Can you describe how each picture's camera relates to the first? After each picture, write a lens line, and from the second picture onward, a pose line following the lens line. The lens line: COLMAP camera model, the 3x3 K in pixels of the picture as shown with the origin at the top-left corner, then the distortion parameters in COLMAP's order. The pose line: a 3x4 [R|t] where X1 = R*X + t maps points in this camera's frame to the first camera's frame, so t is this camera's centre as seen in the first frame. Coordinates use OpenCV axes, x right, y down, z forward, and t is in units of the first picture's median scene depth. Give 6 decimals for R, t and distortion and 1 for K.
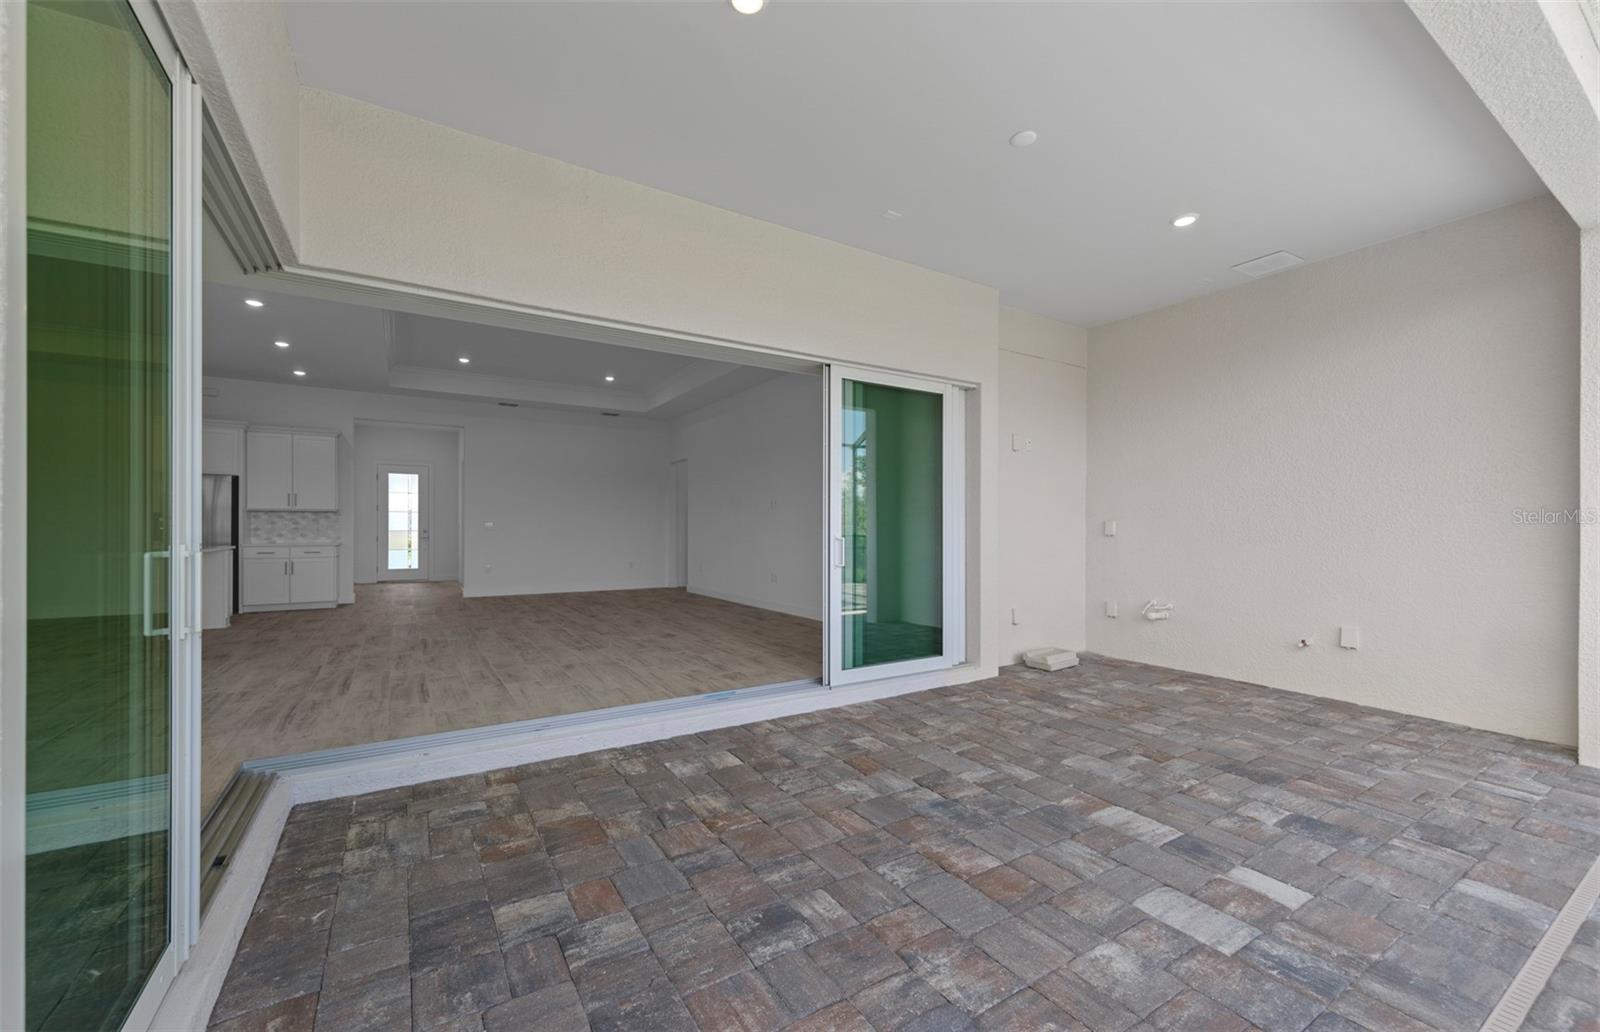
lens RADIAL K [[629.8, 0, 792.7], [0, 629.8, 524.8], [0, 0, 1]] dist [0.005522, -0.000174]
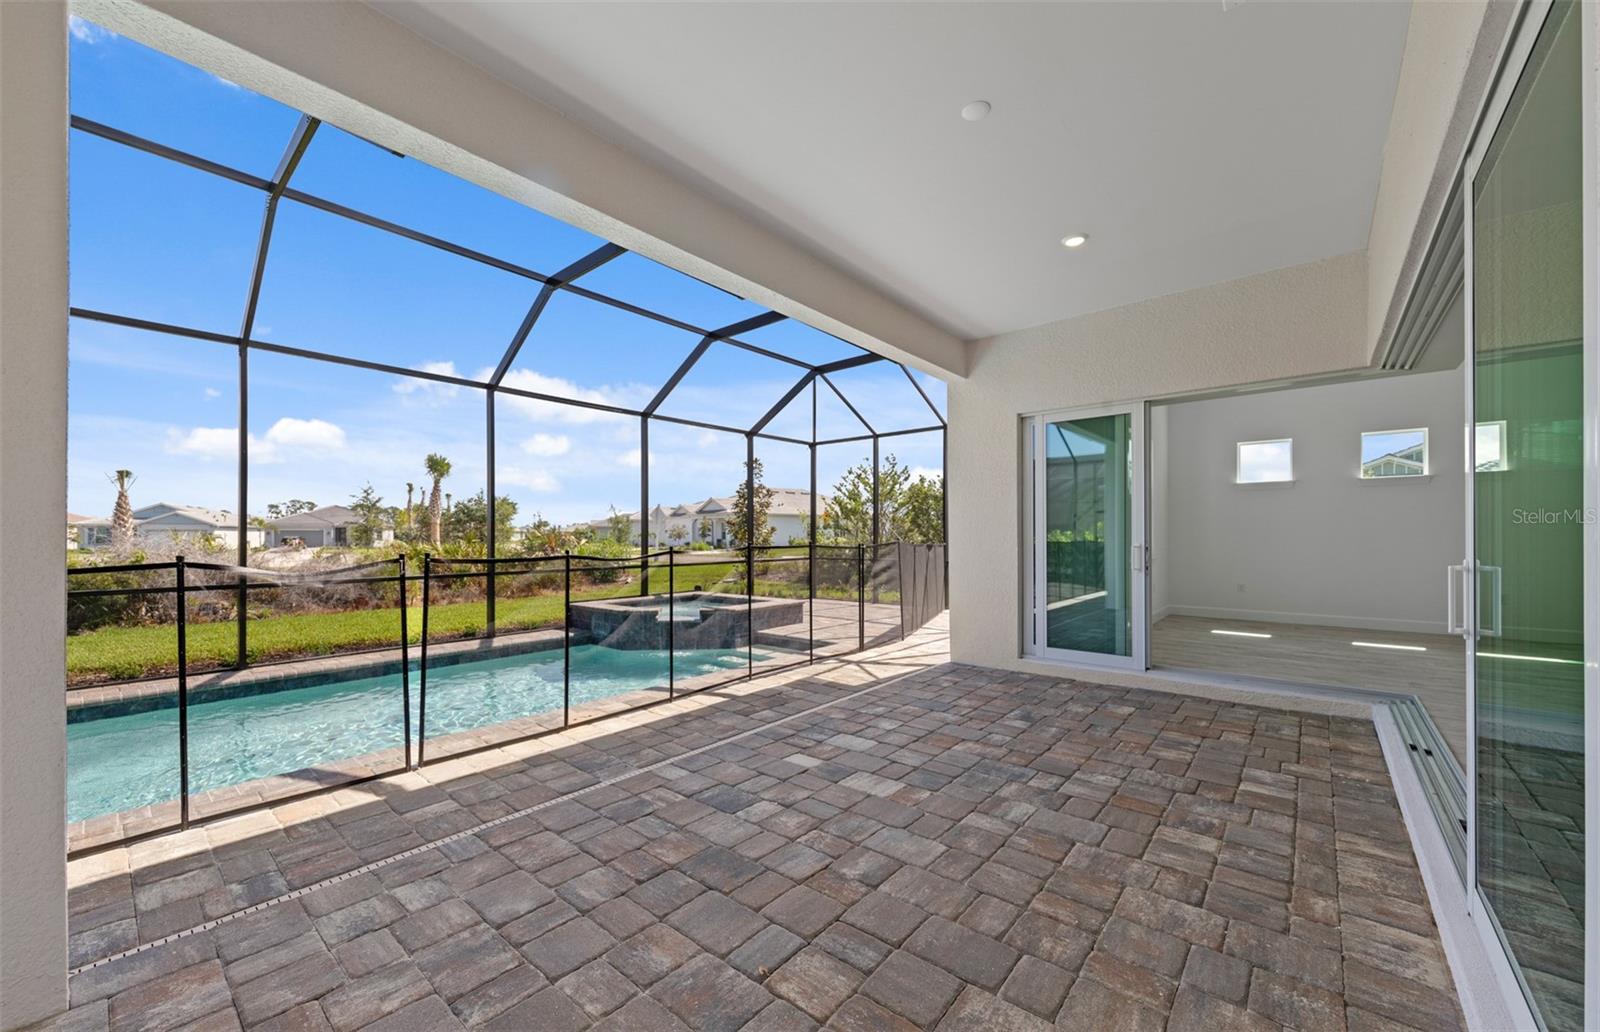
lens RADIAL K [[609.6, 0, 788.3], [0, 609.6, 535.1], [0, 0, 1]] dist [0.002223, 0.000069]
pose [[-0.954595, 0.002027, -0.297899, 0.797250], [0.004163, 0.999970, -0.006538, -0.001416], [0.297877, -0.007482, -0.954575, 1.586757]]
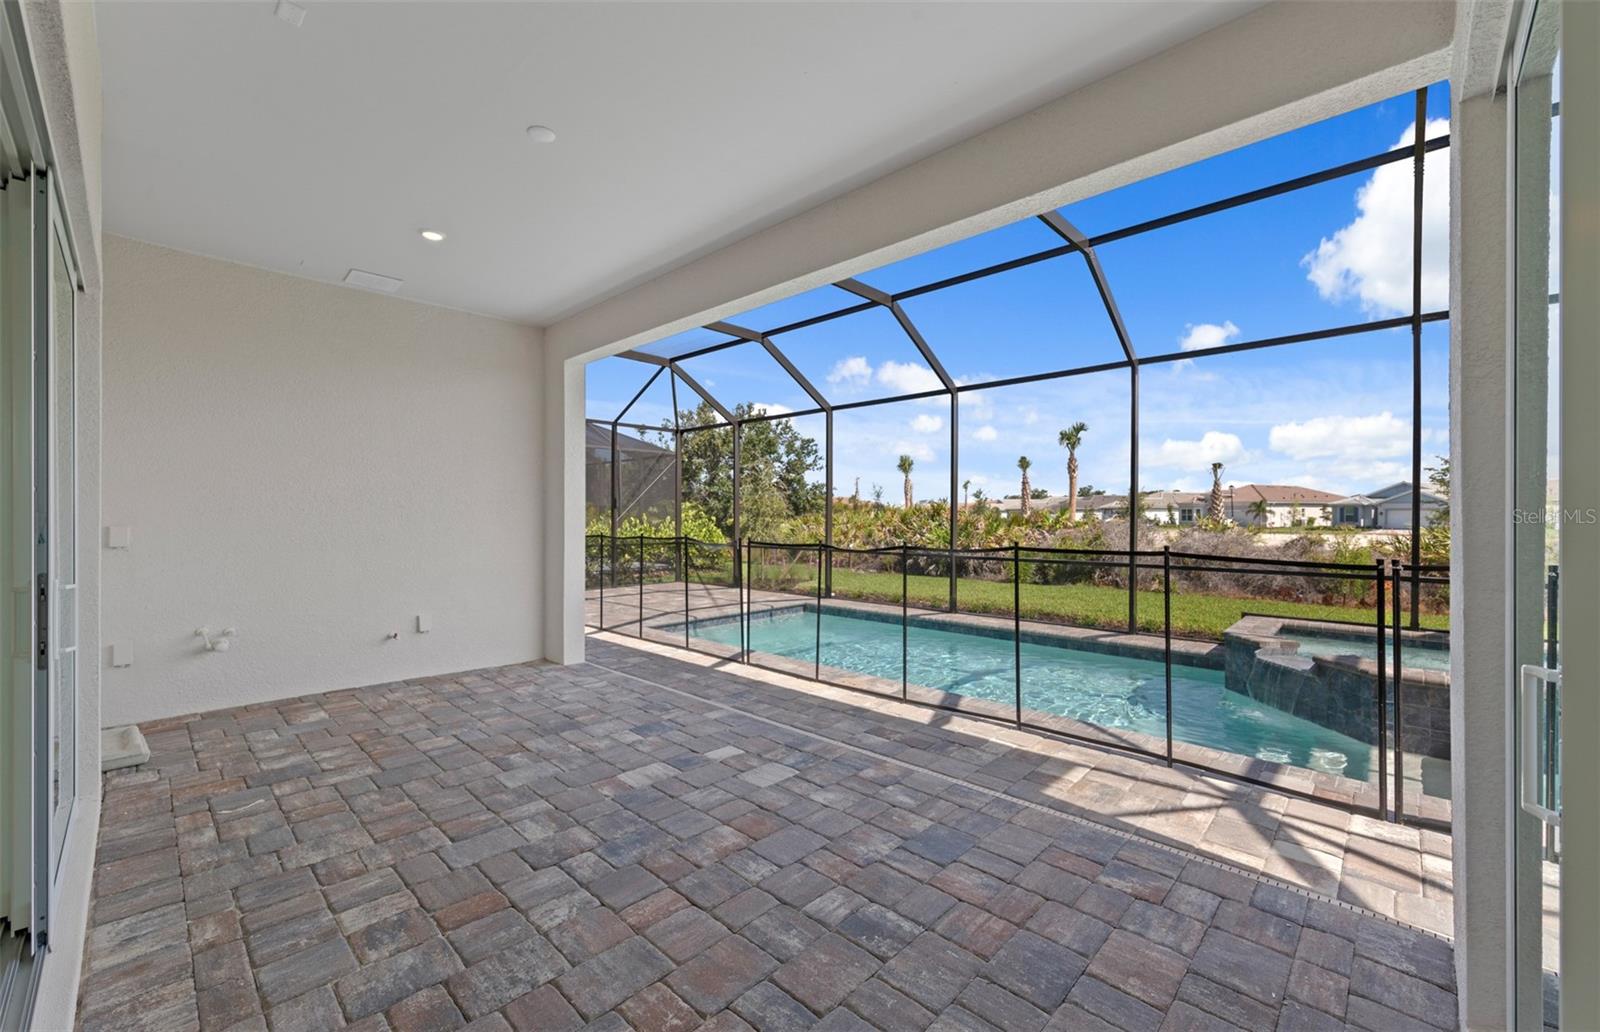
lens RADIAL K [[633.0, 0, 794.3], [0, 633.0, 514.9], [0, 0, 1]] dist [0.001201, 0.000157]
pose [[-0.247358, -0.000431, 0.968924, -0.587984], [-0.005924, 0.999982, -0.001067, -0.038433], [-0.968906, -0.006004, -0.247356, 0.787011]]
